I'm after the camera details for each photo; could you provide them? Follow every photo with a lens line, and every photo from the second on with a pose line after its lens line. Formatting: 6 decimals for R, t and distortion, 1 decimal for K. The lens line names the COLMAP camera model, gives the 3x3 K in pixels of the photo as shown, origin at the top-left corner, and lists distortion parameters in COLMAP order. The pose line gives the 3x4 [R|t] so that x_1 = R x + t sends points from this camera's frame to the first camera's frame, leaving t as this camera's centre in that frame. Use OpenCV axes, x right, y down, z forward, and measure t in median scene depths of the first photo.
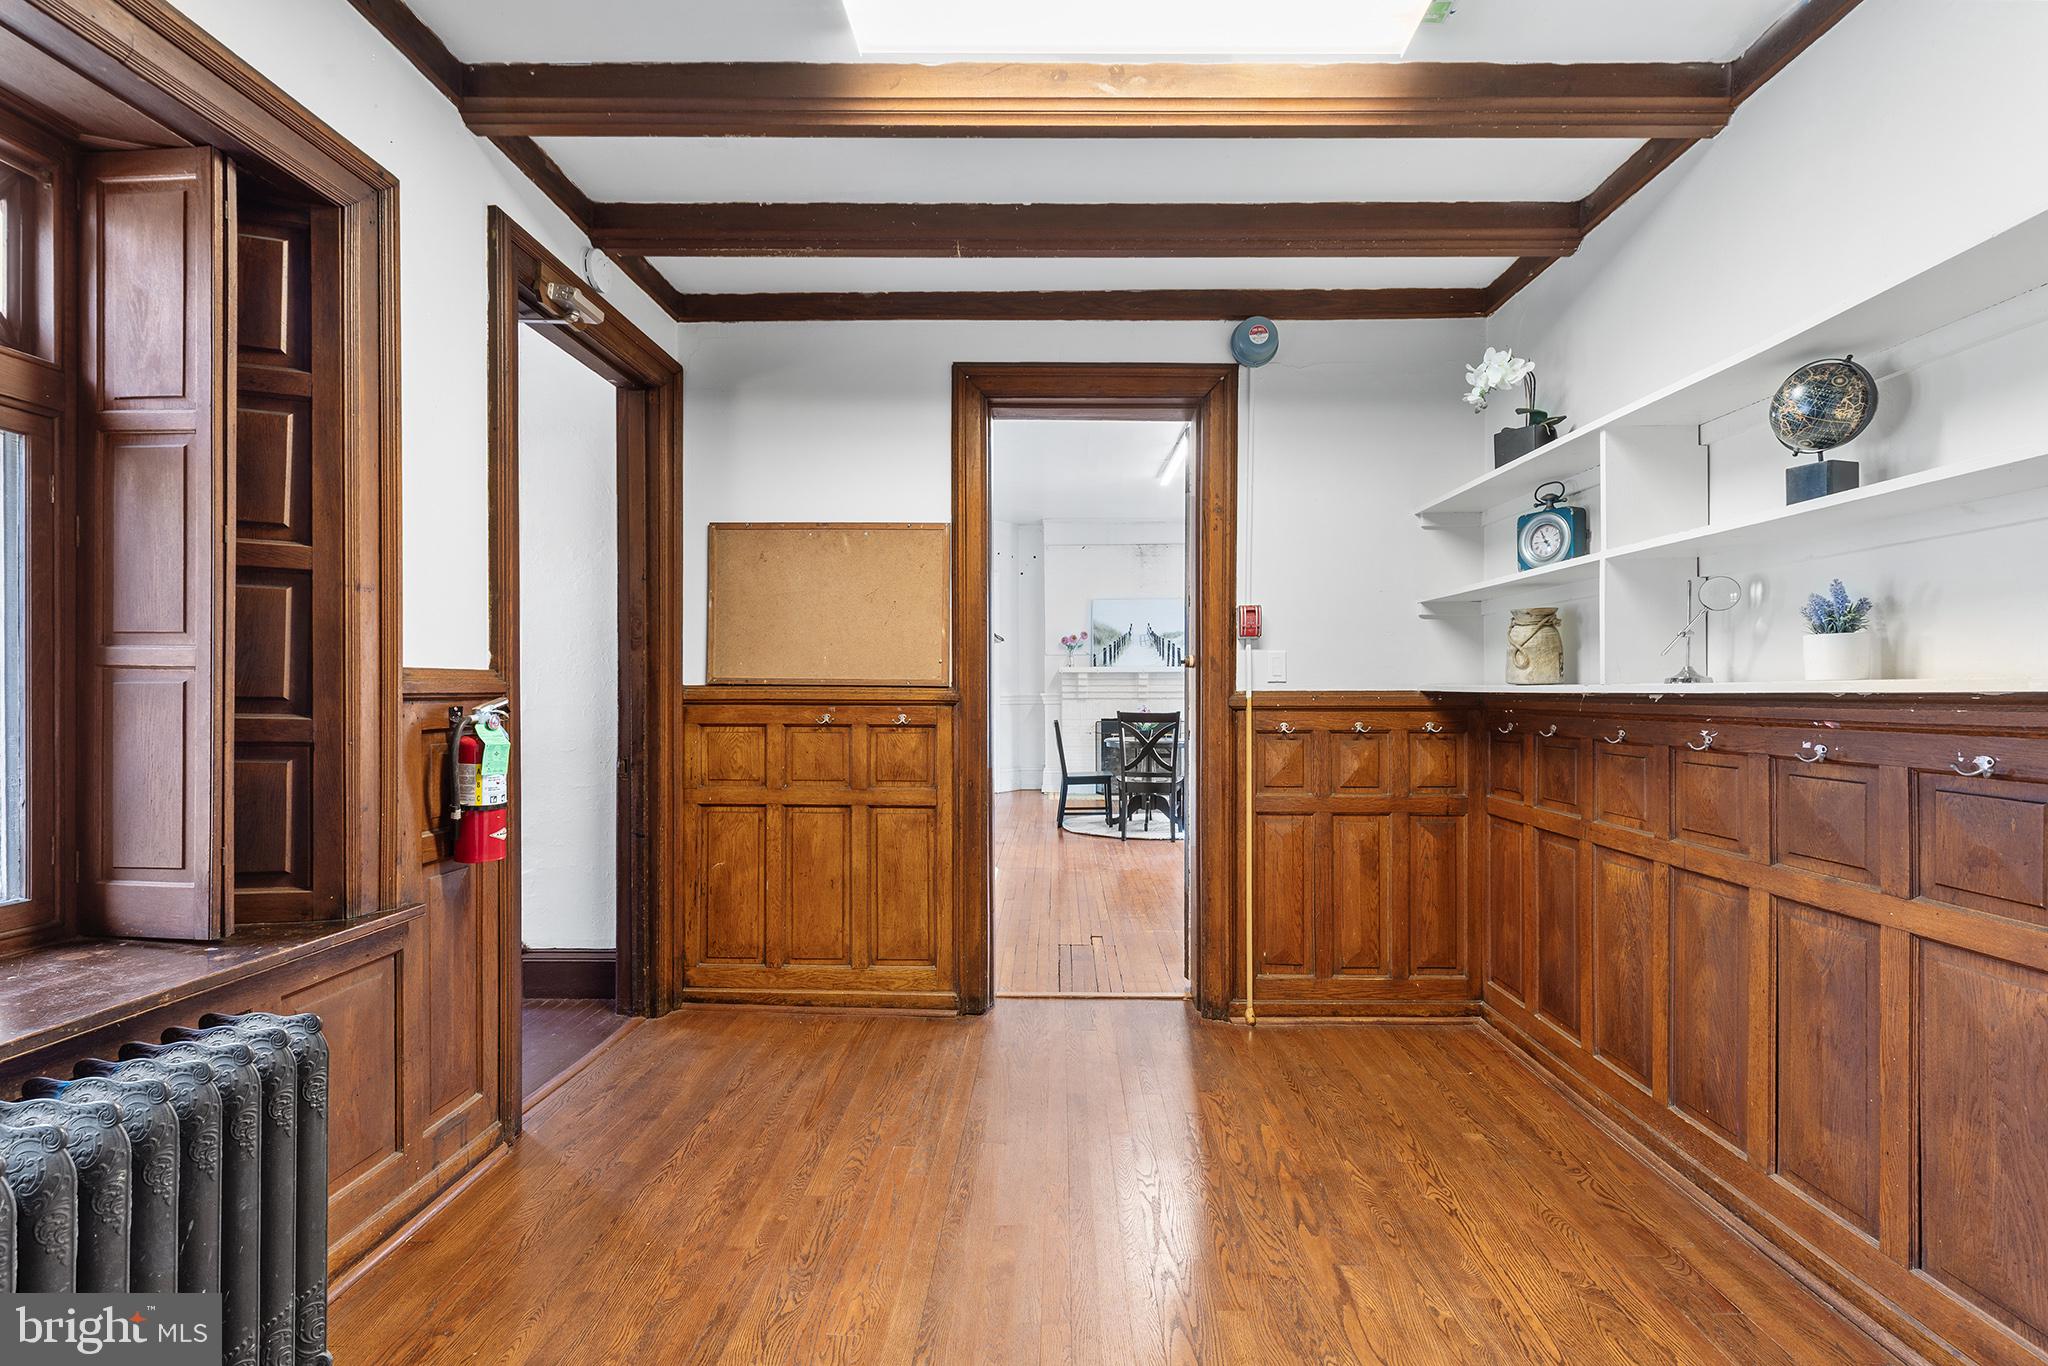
lens RADIAL K [[916.8, 0, 1034.9], [0, 916.8, 688.2], [0, 0, 1]] dist [0.003306, 0.000311]
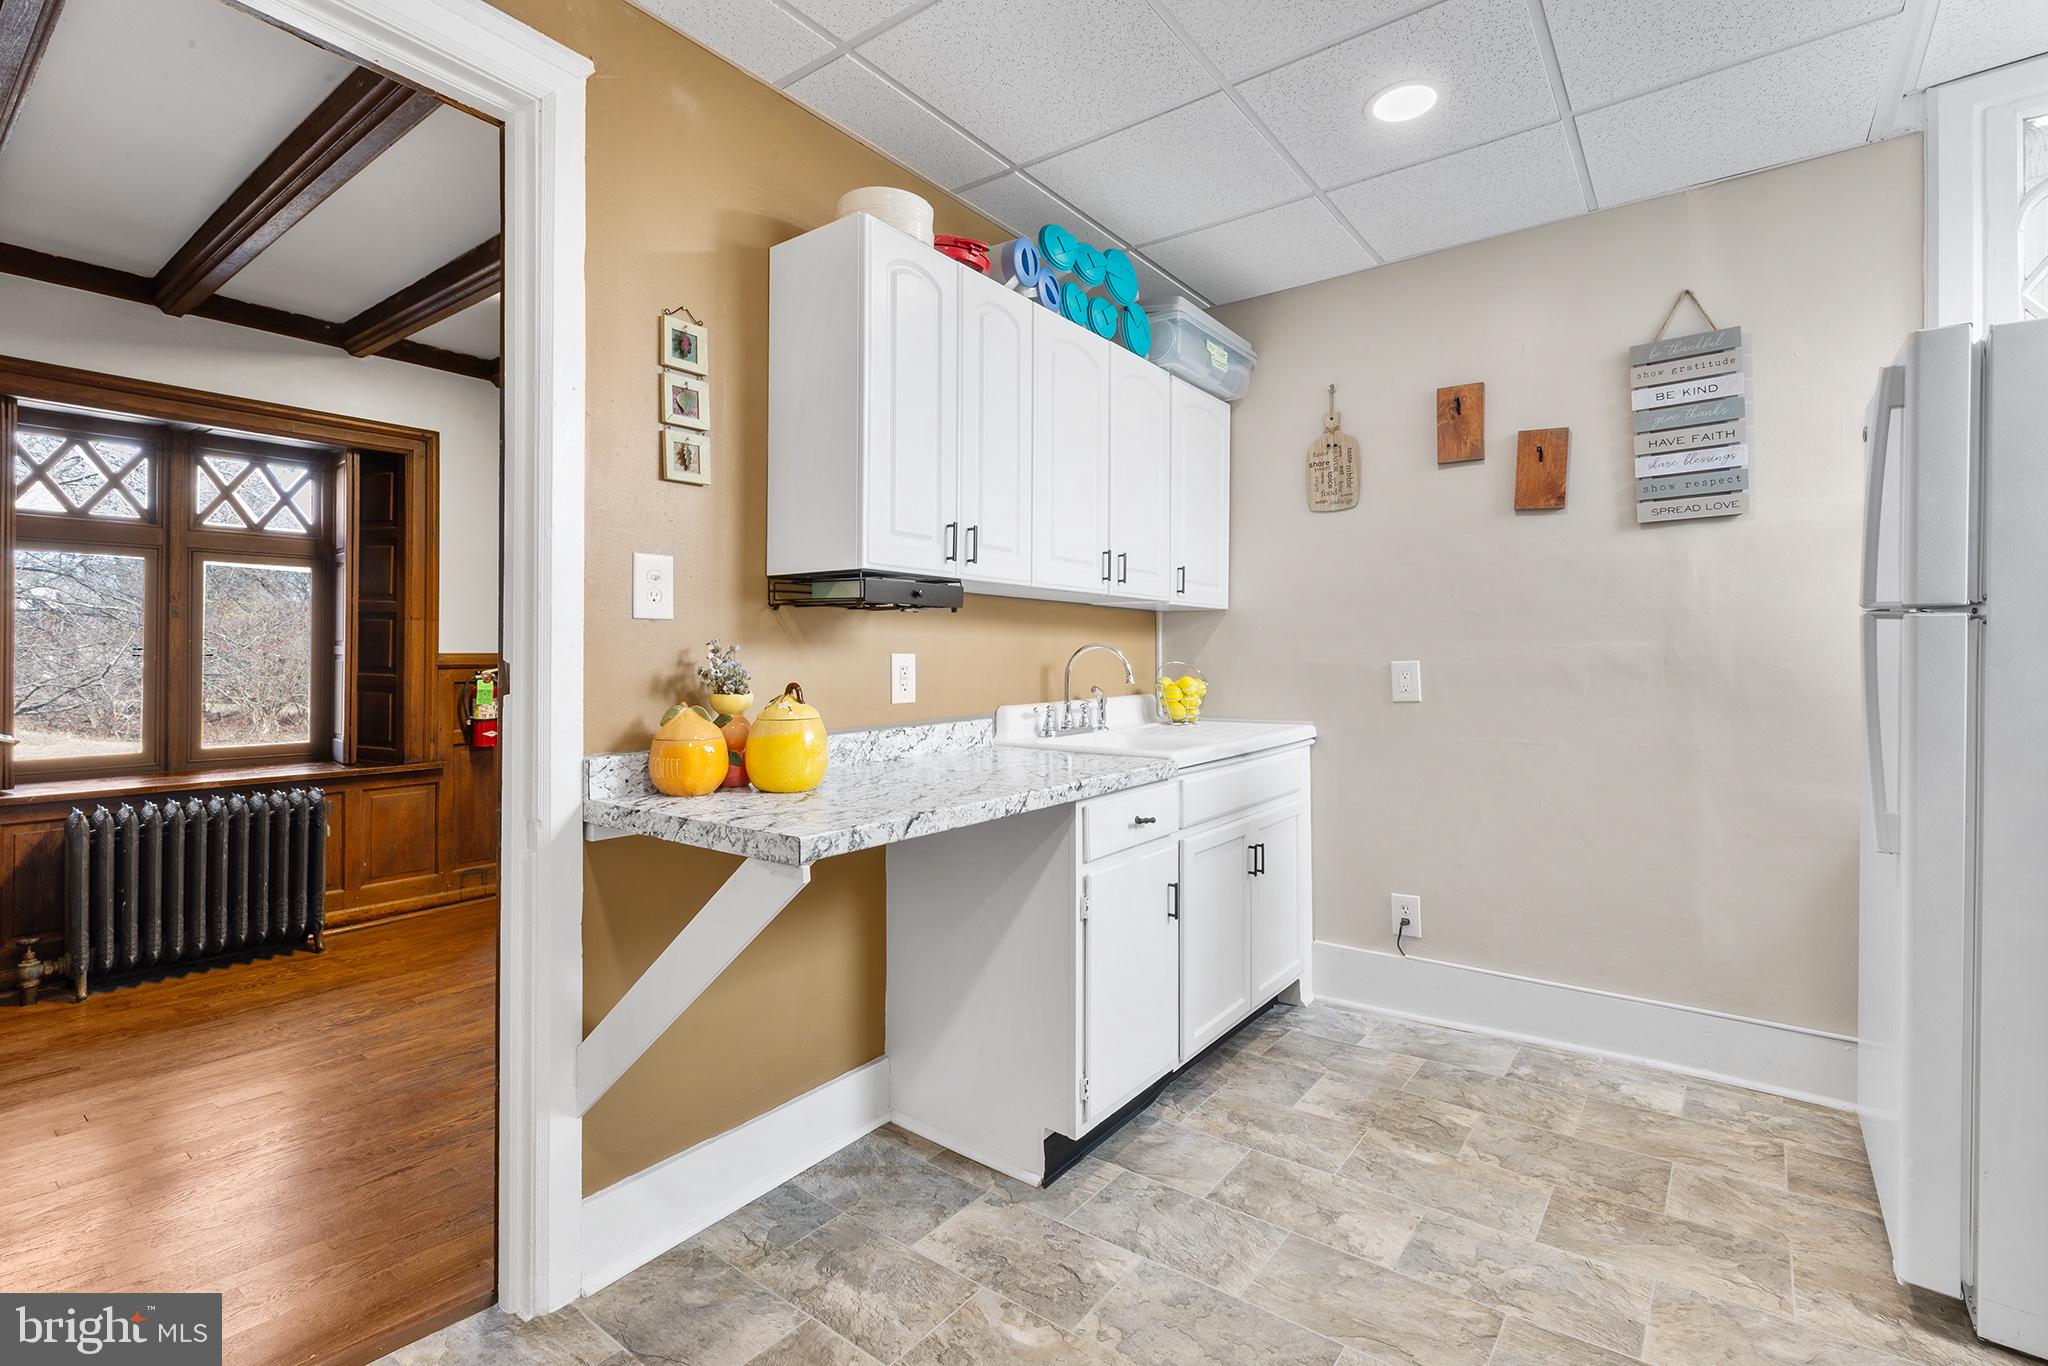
lens RADIAL K [[916.8, 0, 1025.6], [0, 916.8, 644.5], [0, 0, 1]] dist [0.003306, 0.000311]
pose [[0.813556, -0.007613, -0.581436, 0.854167], [0.002063, 0.999946, -0.010206, -0.008707], [0.581482, 0.007103, 0.813528, 0.015701]]
